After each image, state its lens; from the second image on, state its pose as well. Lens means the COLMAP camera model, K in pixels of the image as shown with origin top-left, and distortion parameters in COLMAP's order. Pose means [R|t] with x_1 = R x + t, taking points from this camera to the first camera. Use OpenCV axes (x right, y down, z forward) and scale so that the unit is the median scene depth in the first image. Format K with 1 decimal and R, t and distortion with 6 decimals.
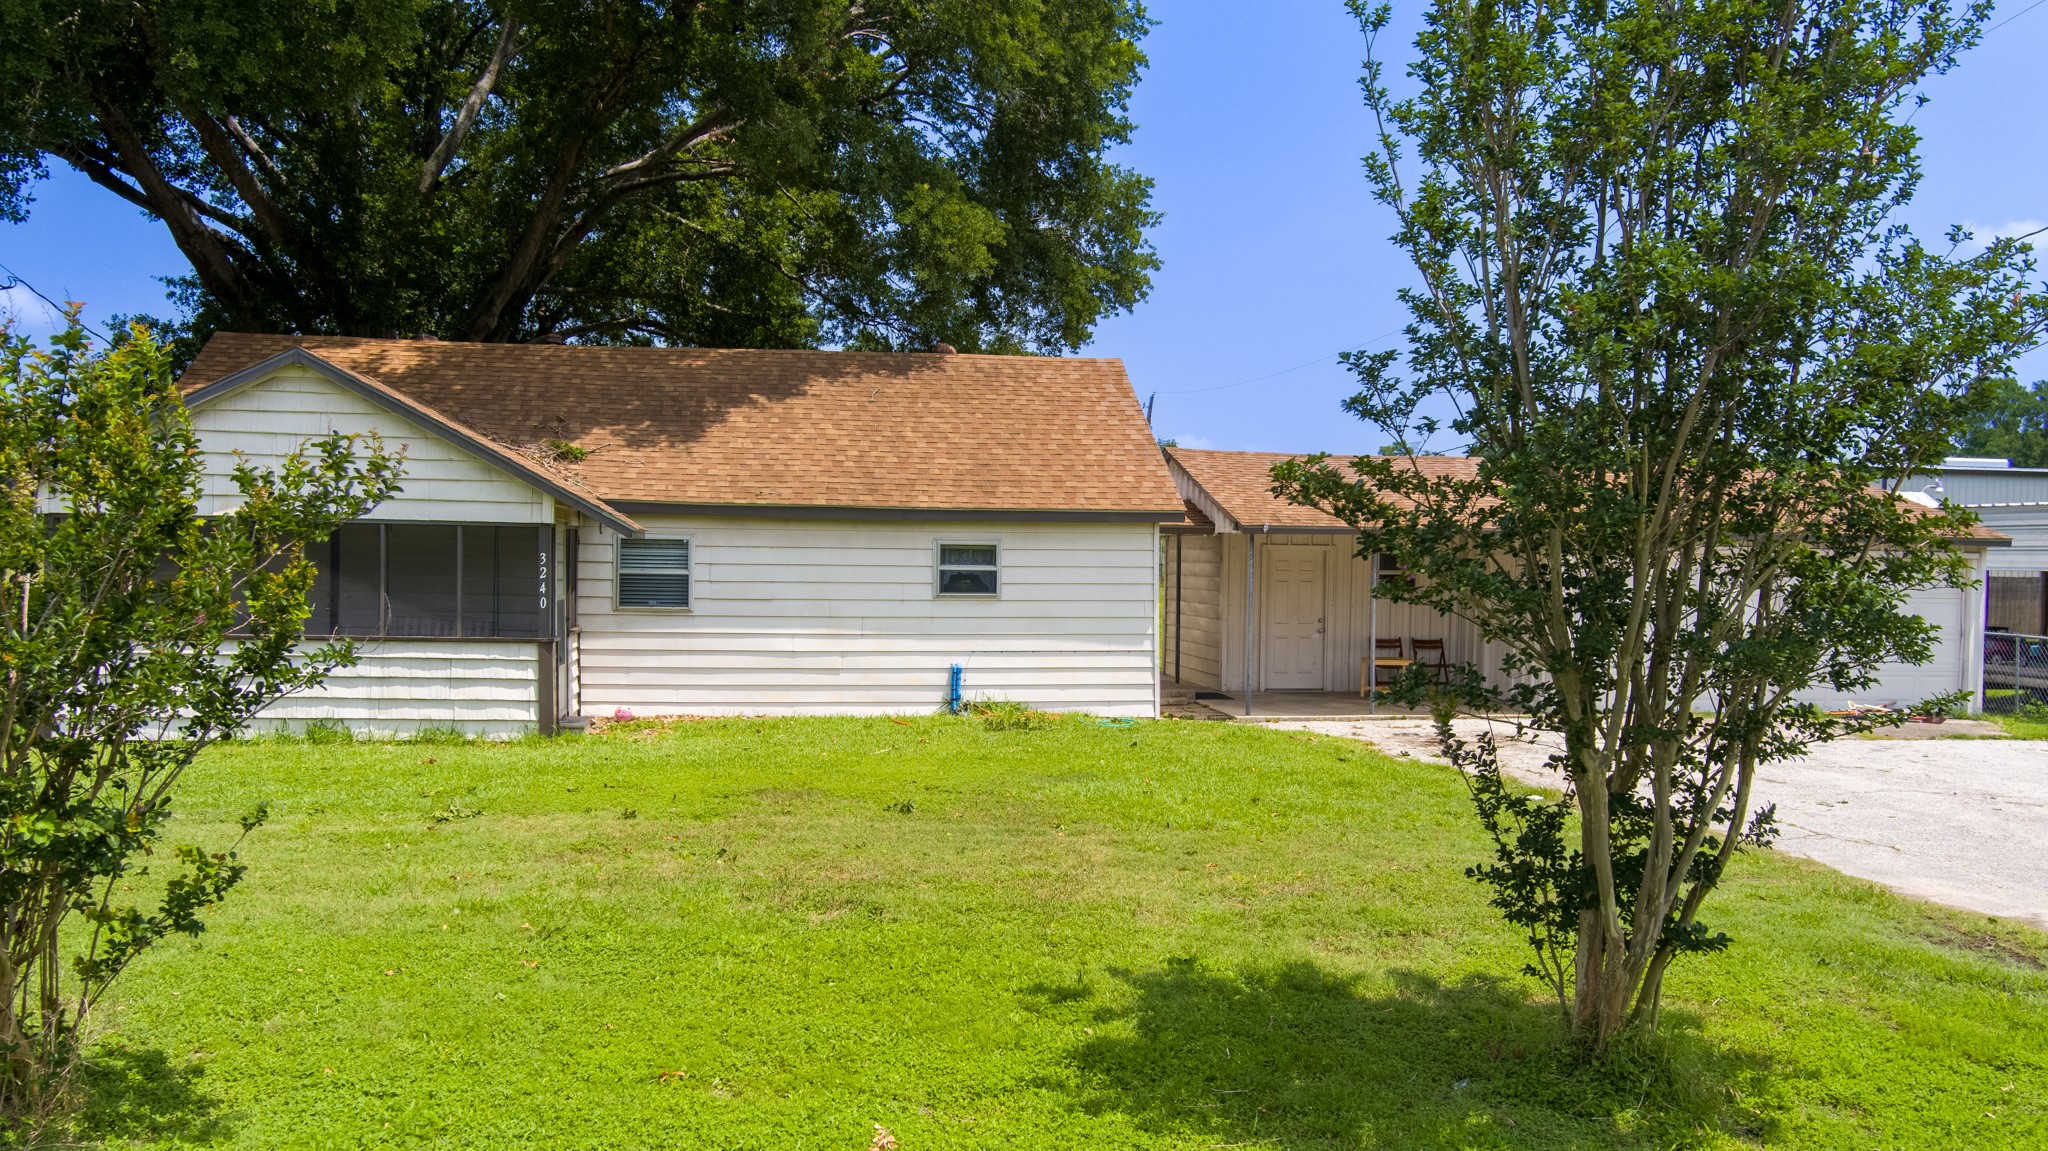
lens RADIAL K [[1651.9, 0, 1020.7], [0, 1651.9, 590.5], [0, 0, 1]] dist [-0.052882, 0.009531]
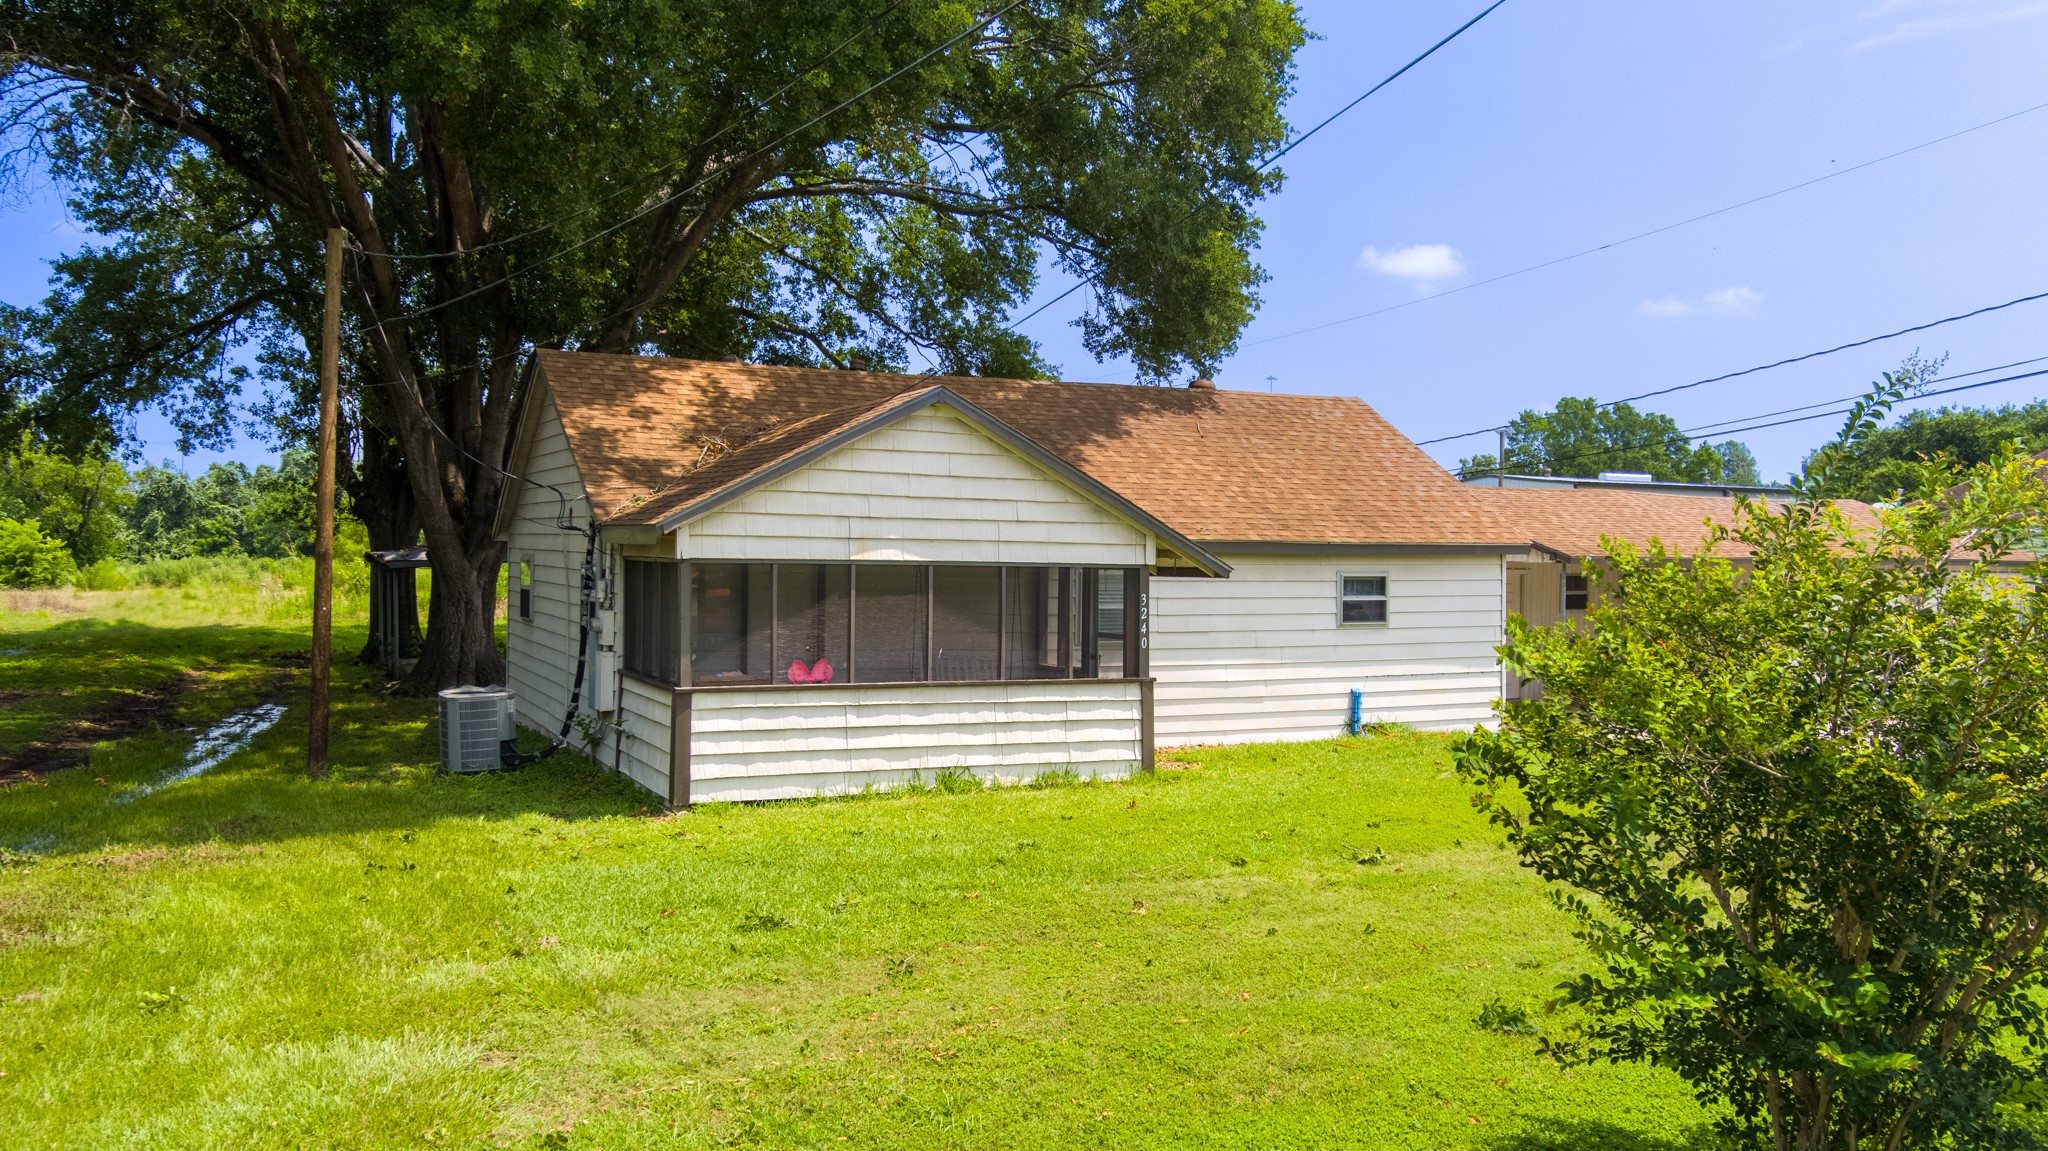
lens RADIAL K [[1667.7, 0, 1024.0], [0, 1667.7, 575.5], [0, 0, 1]] dist [-0.044156, 0.001955]
pose [[0.958657, -0.008382, 0.284440, -0.562947], [0.010918, 0.999914, -0.007333, -0.023555], [-0.284354, 0.010135, 0.958666, 0.030974]]
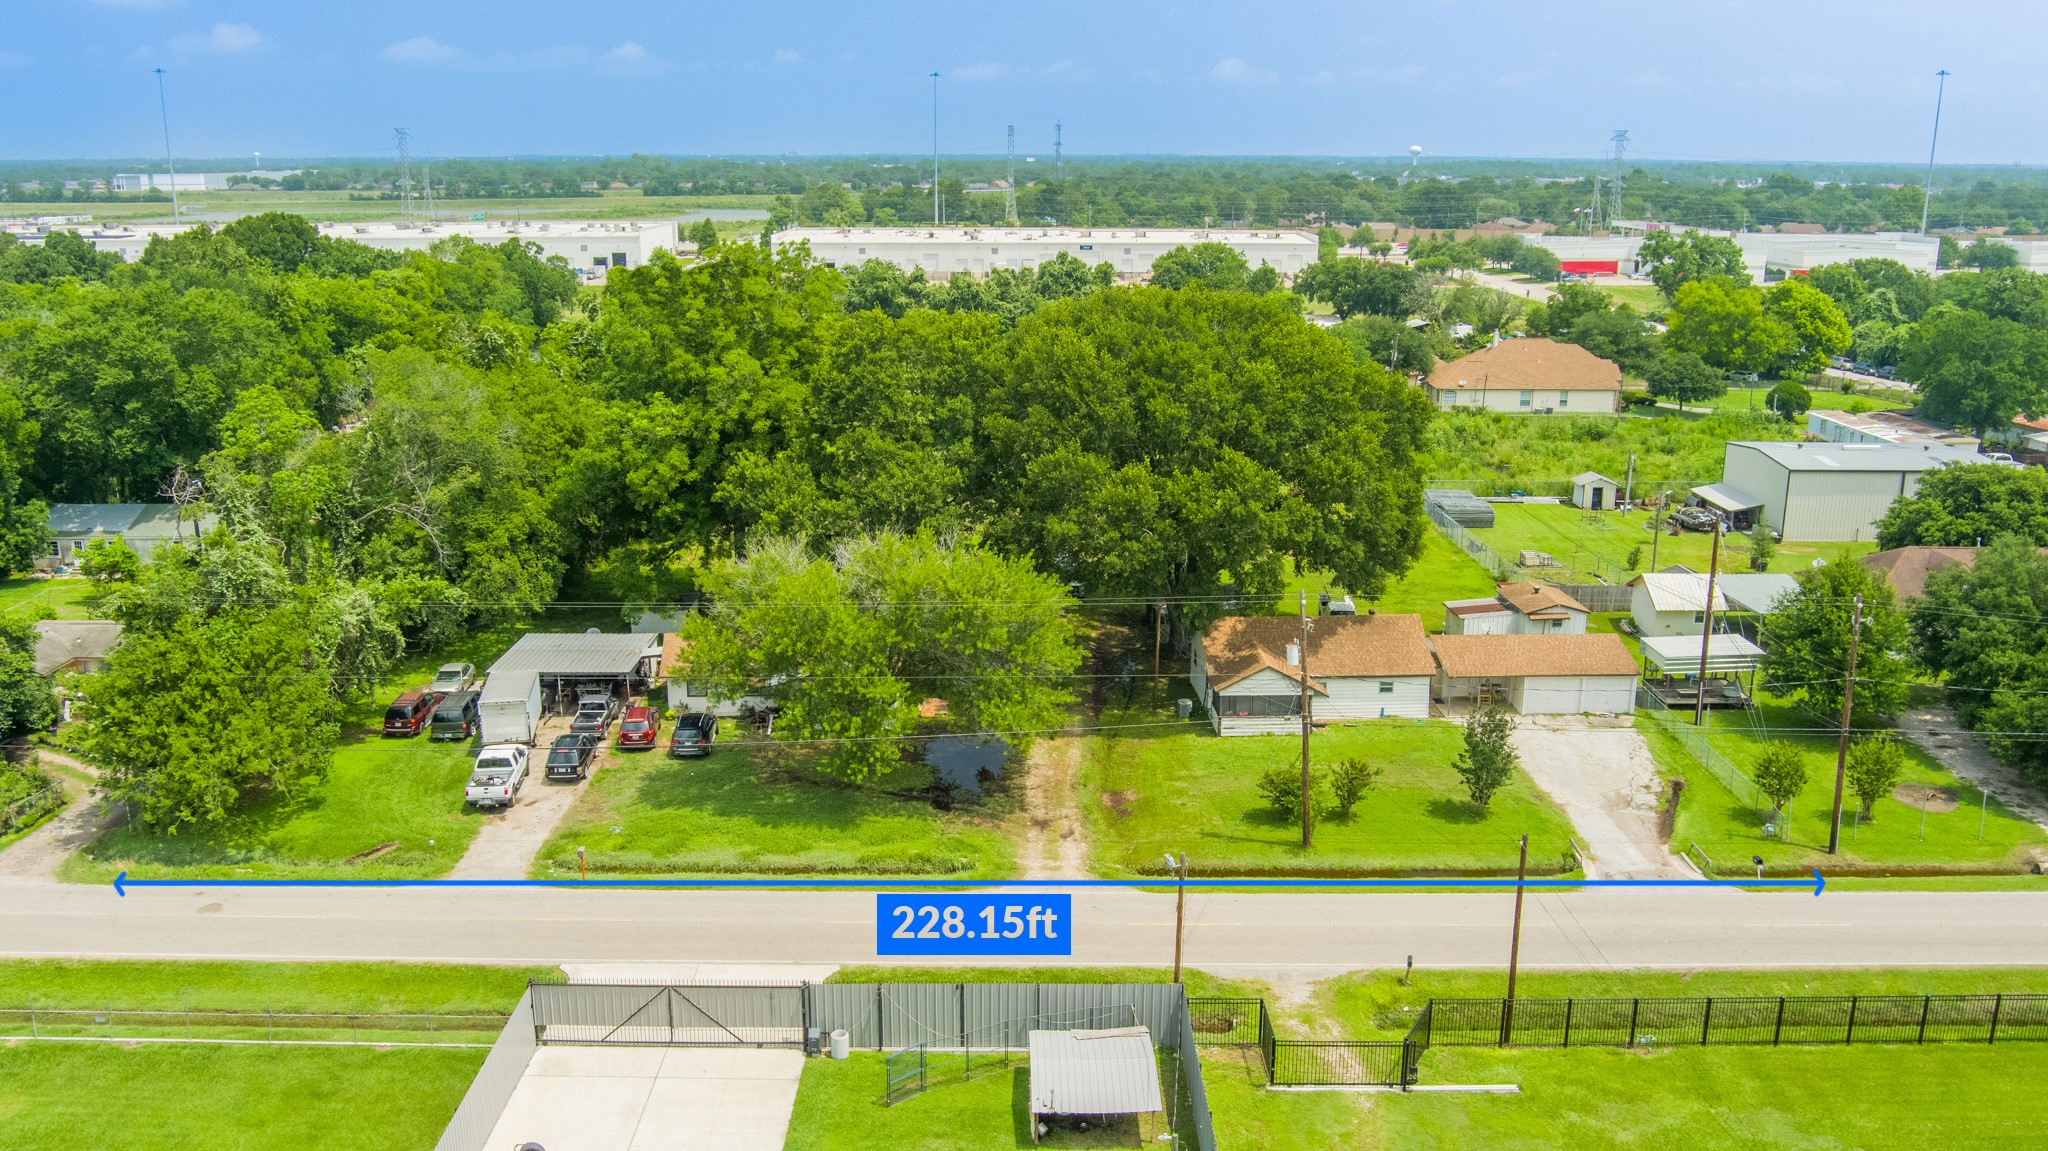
lens RADIAL K [[1651.9, 0, 1020.7], [0, 1651.9, 590.5], [0, 0, 1]] dist [-0.052882, 0.009531]
pose [[0.993635, 0.014422, -0.111724, -0.538244], [0.011436, 0.973734, 0.227400, -1.336107], [0.112069, -0.227230, 0.967371, -3.487532]]
